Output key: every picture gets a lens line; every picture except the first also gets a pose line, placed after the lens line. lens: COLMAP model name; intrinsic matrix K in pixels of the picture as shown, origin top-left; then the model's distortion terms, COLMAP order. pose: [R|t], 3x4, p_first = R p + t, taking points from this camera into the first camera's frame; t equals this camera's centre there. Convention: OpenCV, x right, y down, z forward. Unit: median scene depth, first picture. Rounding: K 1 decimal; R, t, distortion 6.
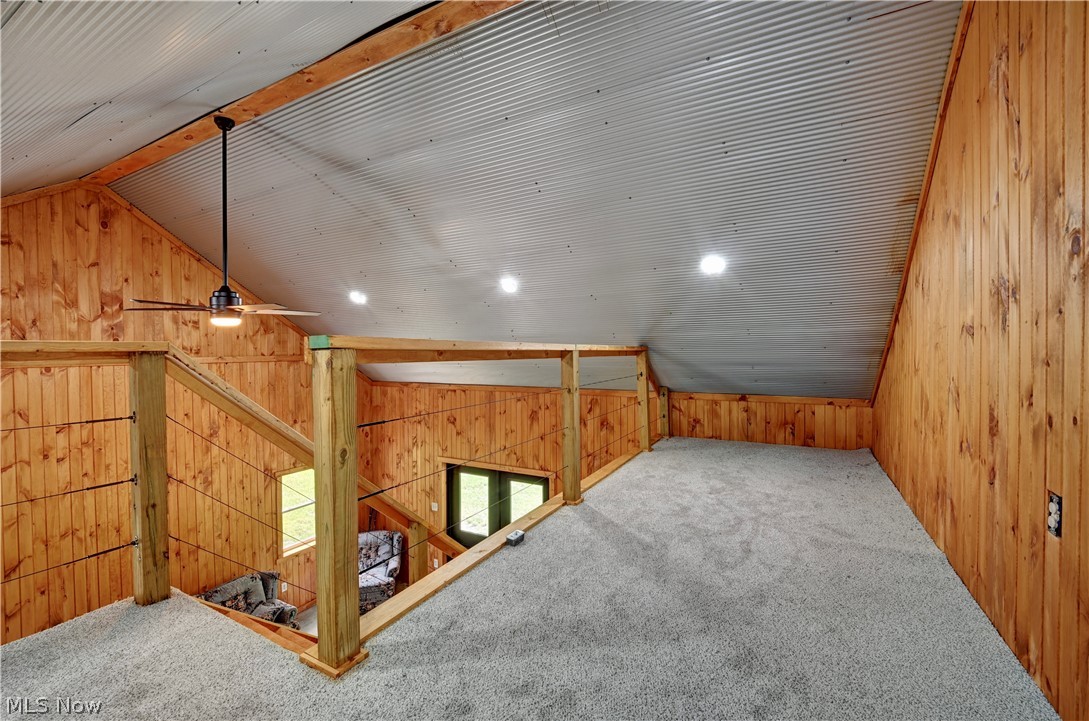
lens RADIAL K [[463.3, 0, 563.3], [0, 463.3, 355.0], [0, 0, 1]] dist [-0.011432, -0.001680]
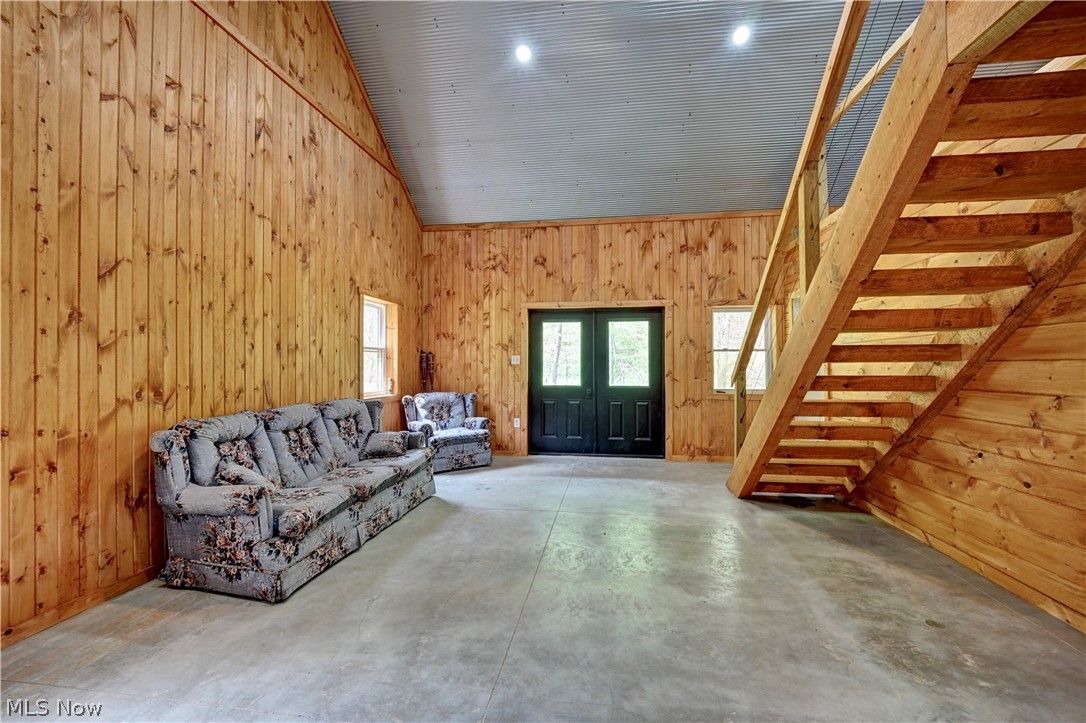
lens RADIAL K [[446.4, 0, 548.4], [0, 446.4, 362.2], [0, 0, 1]] dist [0.004291, -0.010896]
pose [[0.944241, 0.005377, 0.329211, -0.601606], [0.001903, 0.999761, -0.021787, 0.421207], [-0.329249, 0.021199, 0.944005, 0.192469]]
